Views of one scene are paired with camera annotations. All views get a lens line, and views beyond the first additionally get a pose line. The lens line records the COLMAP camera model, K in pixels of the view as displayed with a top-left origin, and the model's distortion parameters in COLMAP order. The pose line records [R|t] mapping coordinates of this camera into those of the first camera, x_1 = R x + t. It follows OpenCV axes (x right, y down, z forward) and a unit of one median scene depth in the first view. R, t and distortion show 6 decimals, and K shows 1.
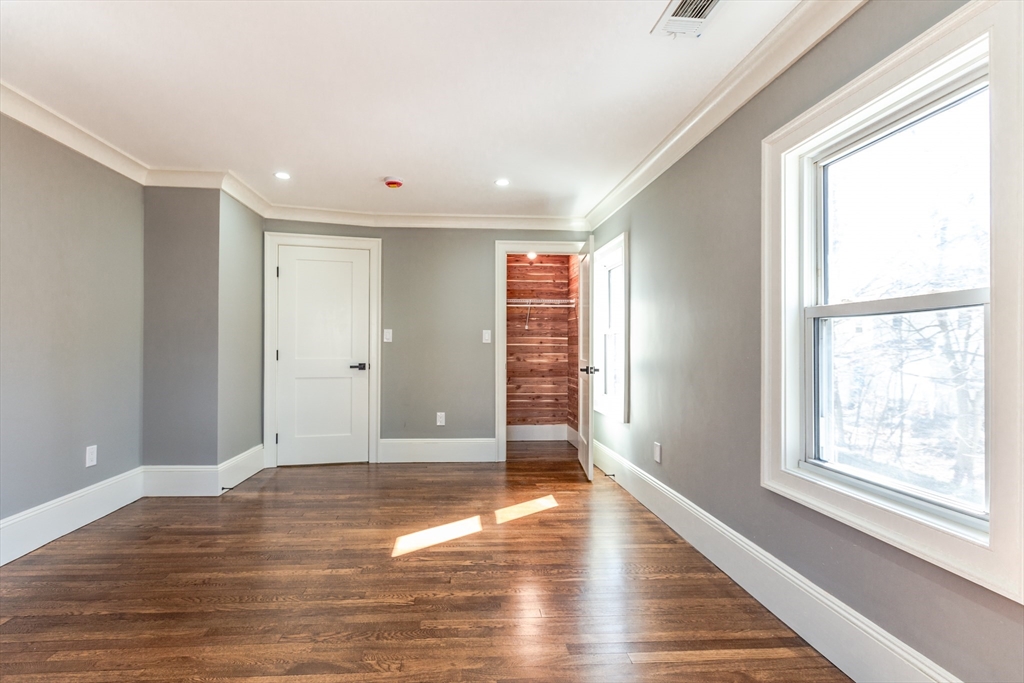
lens RADIAL K [[480.8, 0, 506.4], [0, 480.8, 345.6], [0, 0, 1]] dist [0.001728, -0.000418]
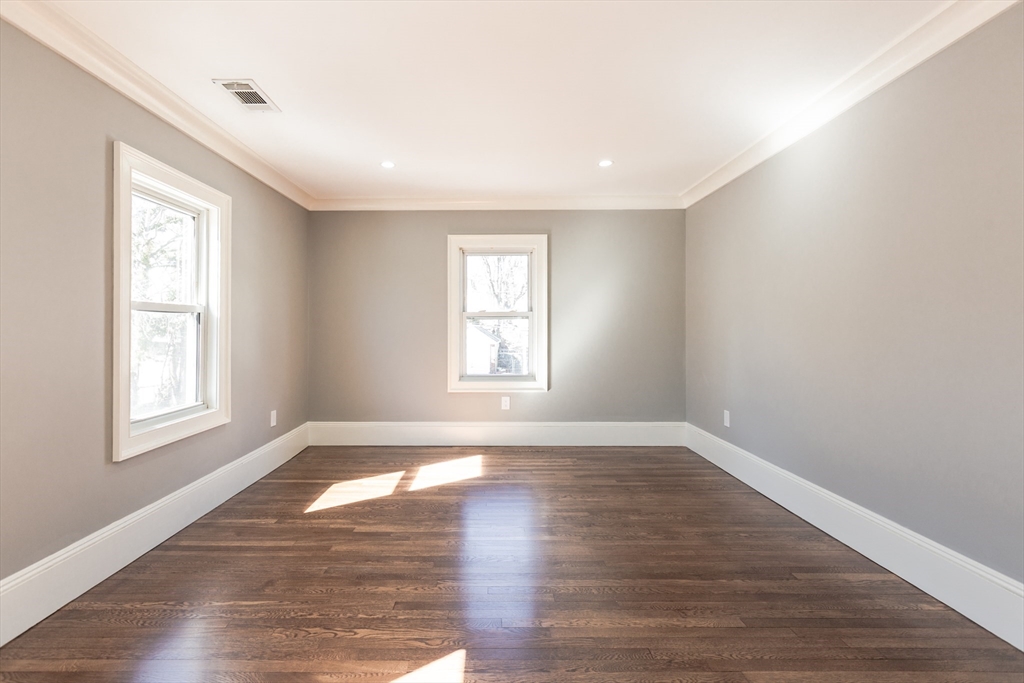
lens RADIAL K [[480.8, 0, 514.1], [0, 480.8, 332.6], [0, 0, 1]] dist [0.001728, -0.000418]
pose [[-0.998310, -0.002036, 0.058077, -0.374959], [-0.001874, 0.999994, 0.002846, -0.001274], [-0.058083, 0.002733, -0.998308, 1.823720]]
